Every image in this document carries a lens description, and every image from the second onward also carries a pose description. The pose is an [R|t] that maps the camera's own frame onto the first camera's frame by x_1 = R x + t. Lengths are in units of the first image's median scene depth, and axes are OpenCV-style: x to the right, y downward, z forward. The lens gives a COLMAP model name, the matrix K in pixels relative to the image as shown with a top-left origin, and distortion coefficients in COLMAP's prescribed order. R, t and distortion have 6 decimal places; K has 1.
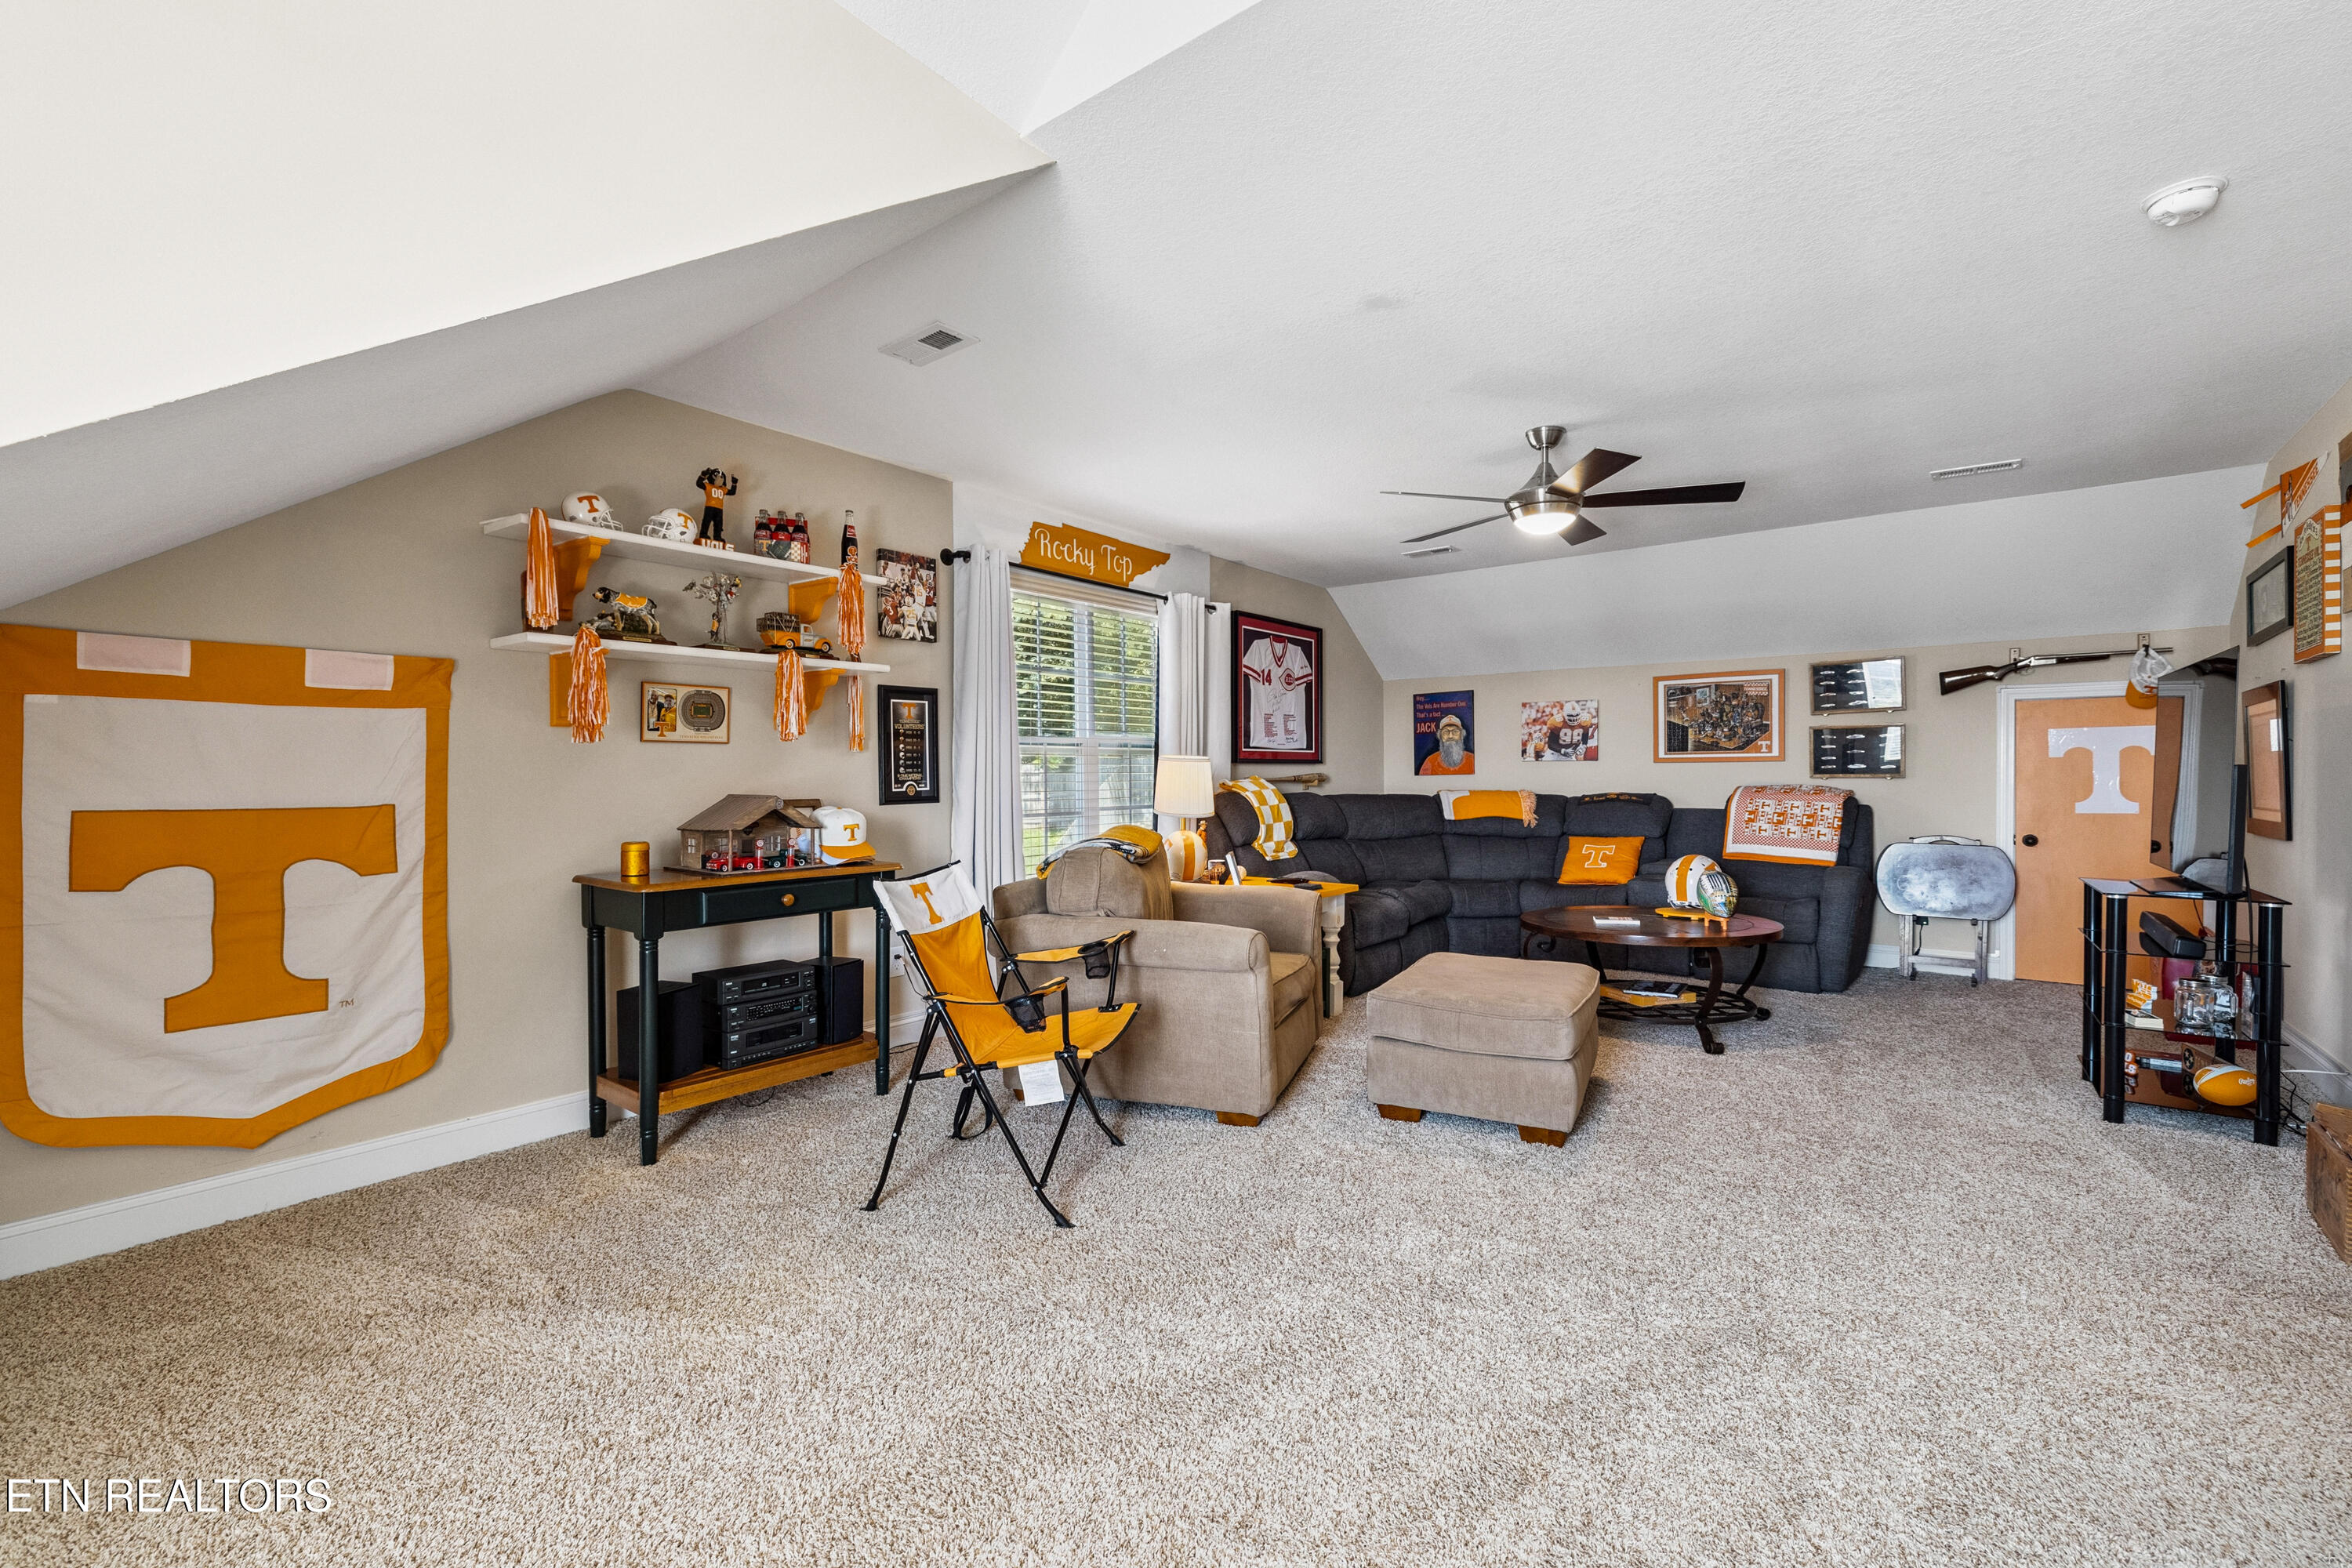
lens RADIAL K [[1003.0, 0, 1158.0], [0, 1003.0, 786.9], [0, 0, 1]] dist [0.000266, 0.000562]
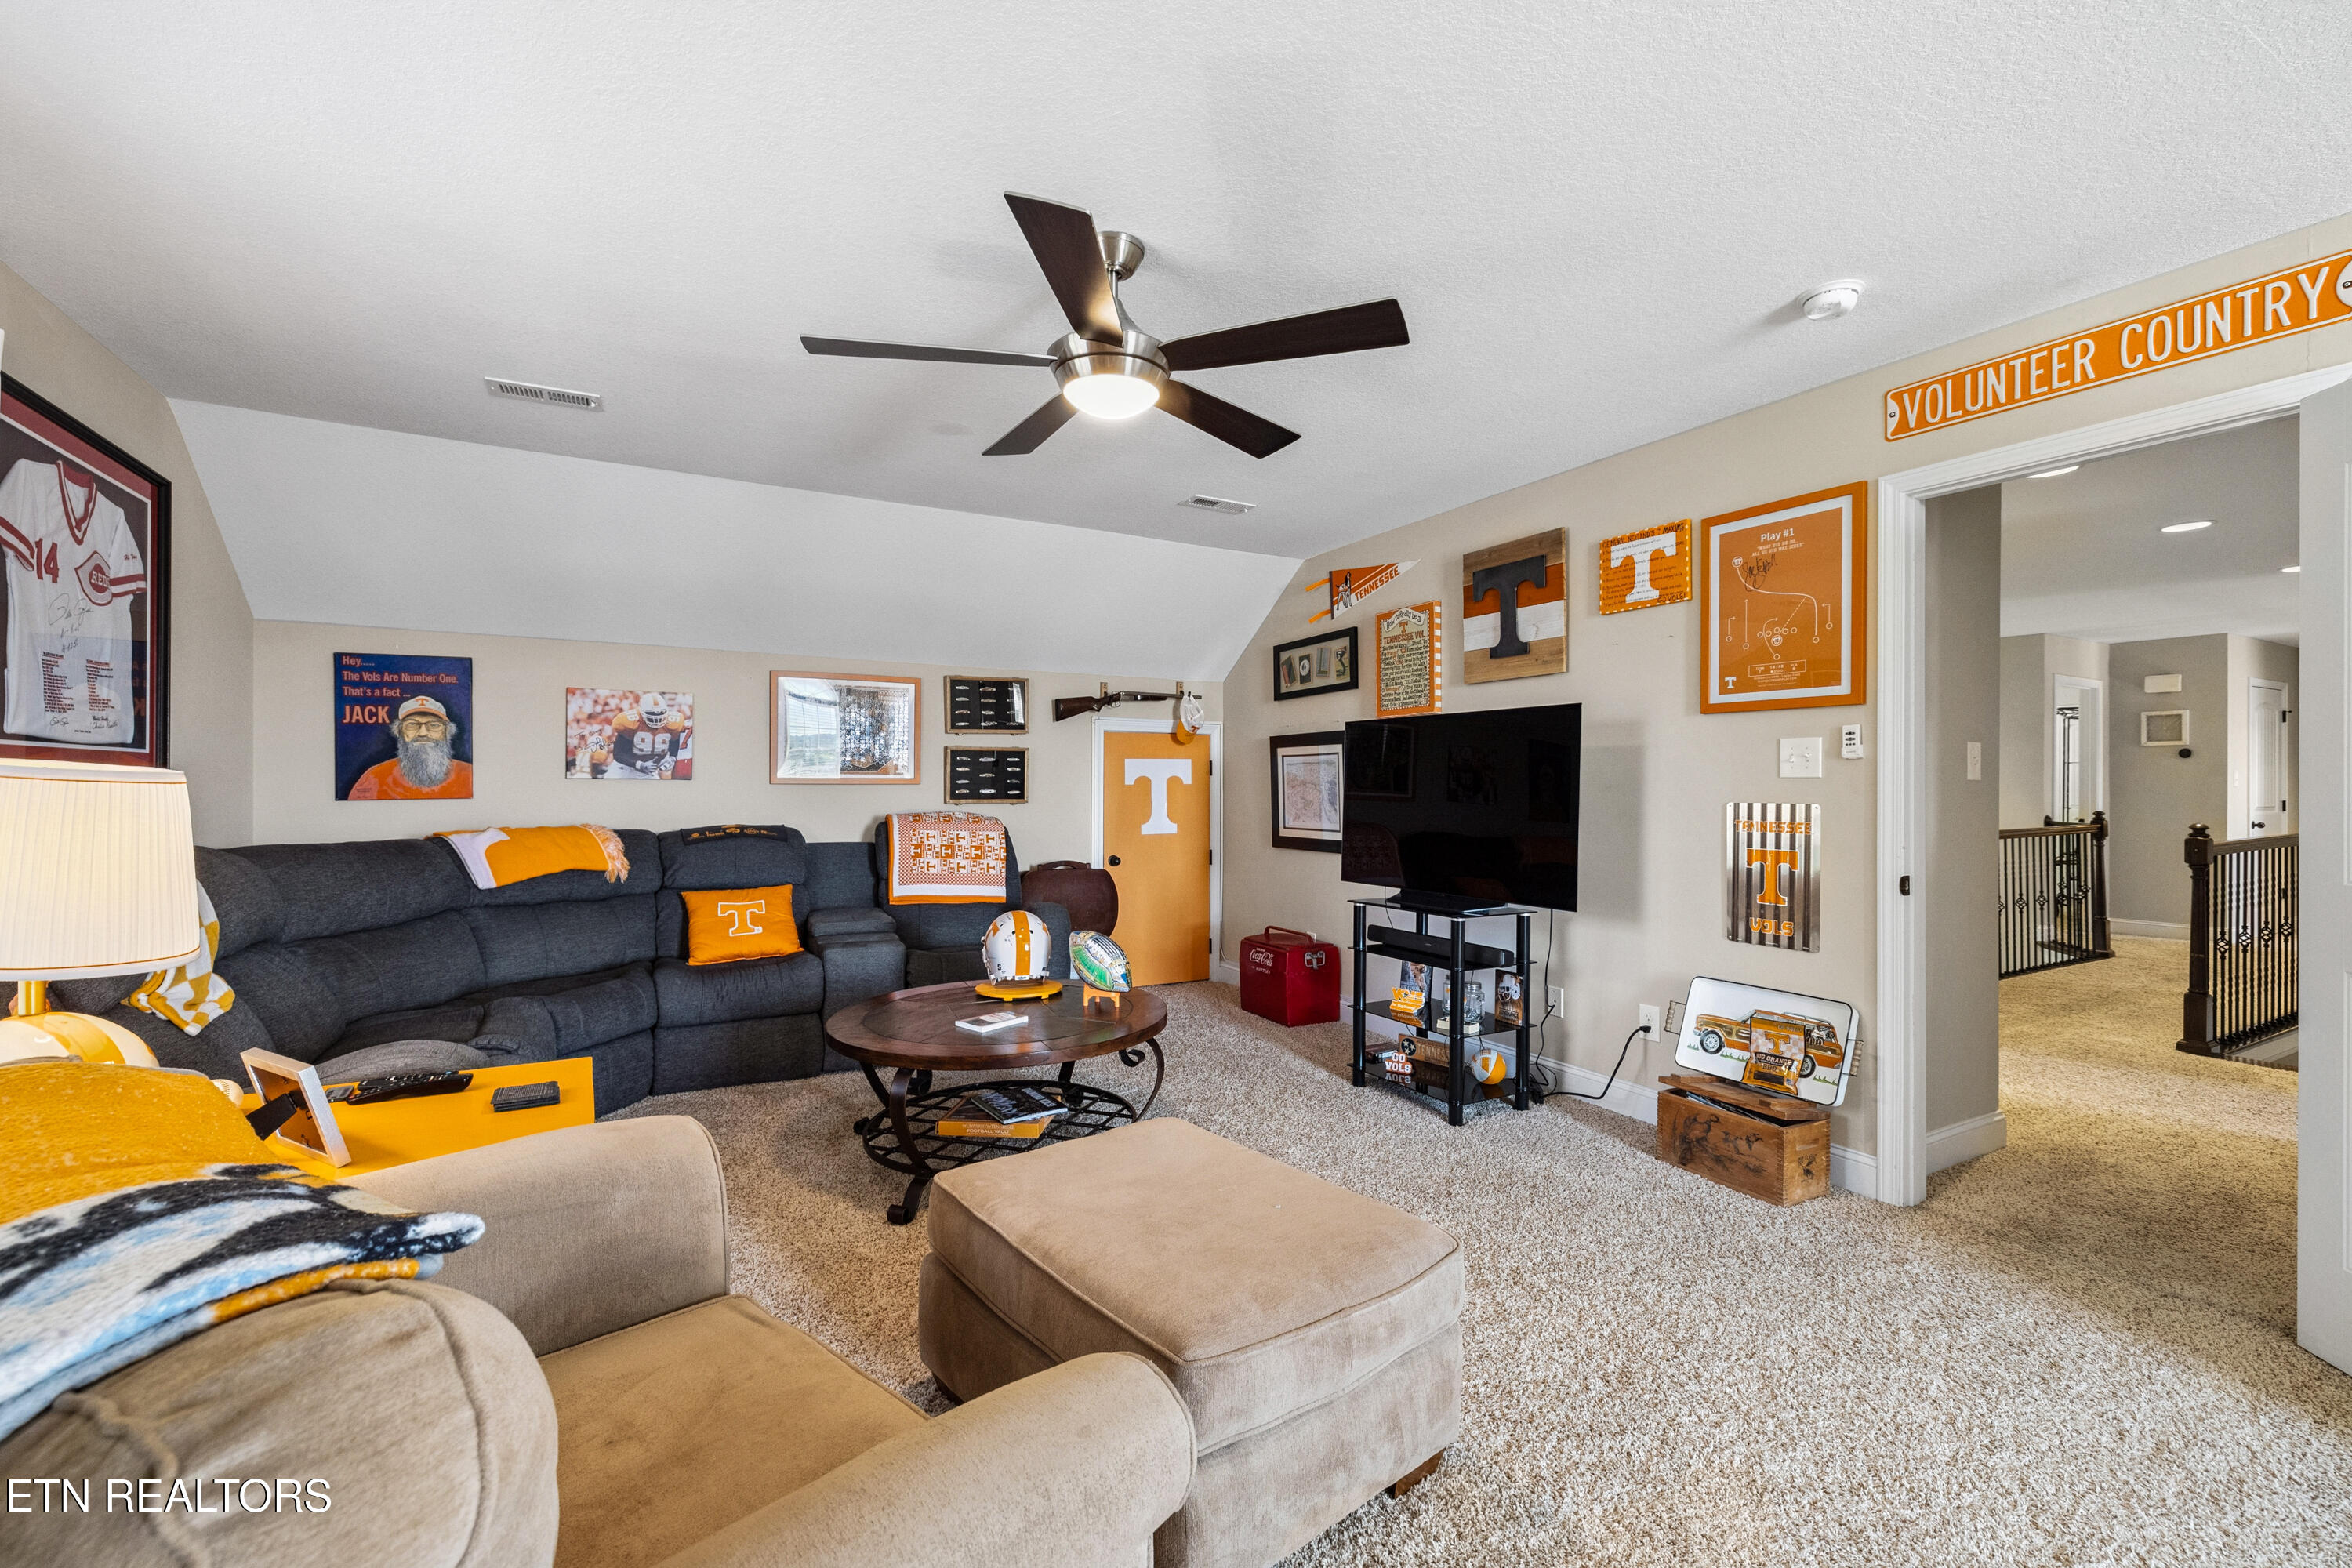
lens RADIAL K [[1003.0, 0, 1189.0], [0, 1003.0, 791.1], [0, 0, 1]] dist [0.000266, 0.000562]
pose [[0.373875, 0.001297, 0.927478, -0.088254], [0.004761, 0.999983, -0.003317, -0.014511], [-0.927467, 0.005656, 0.373863, 0.418686]]
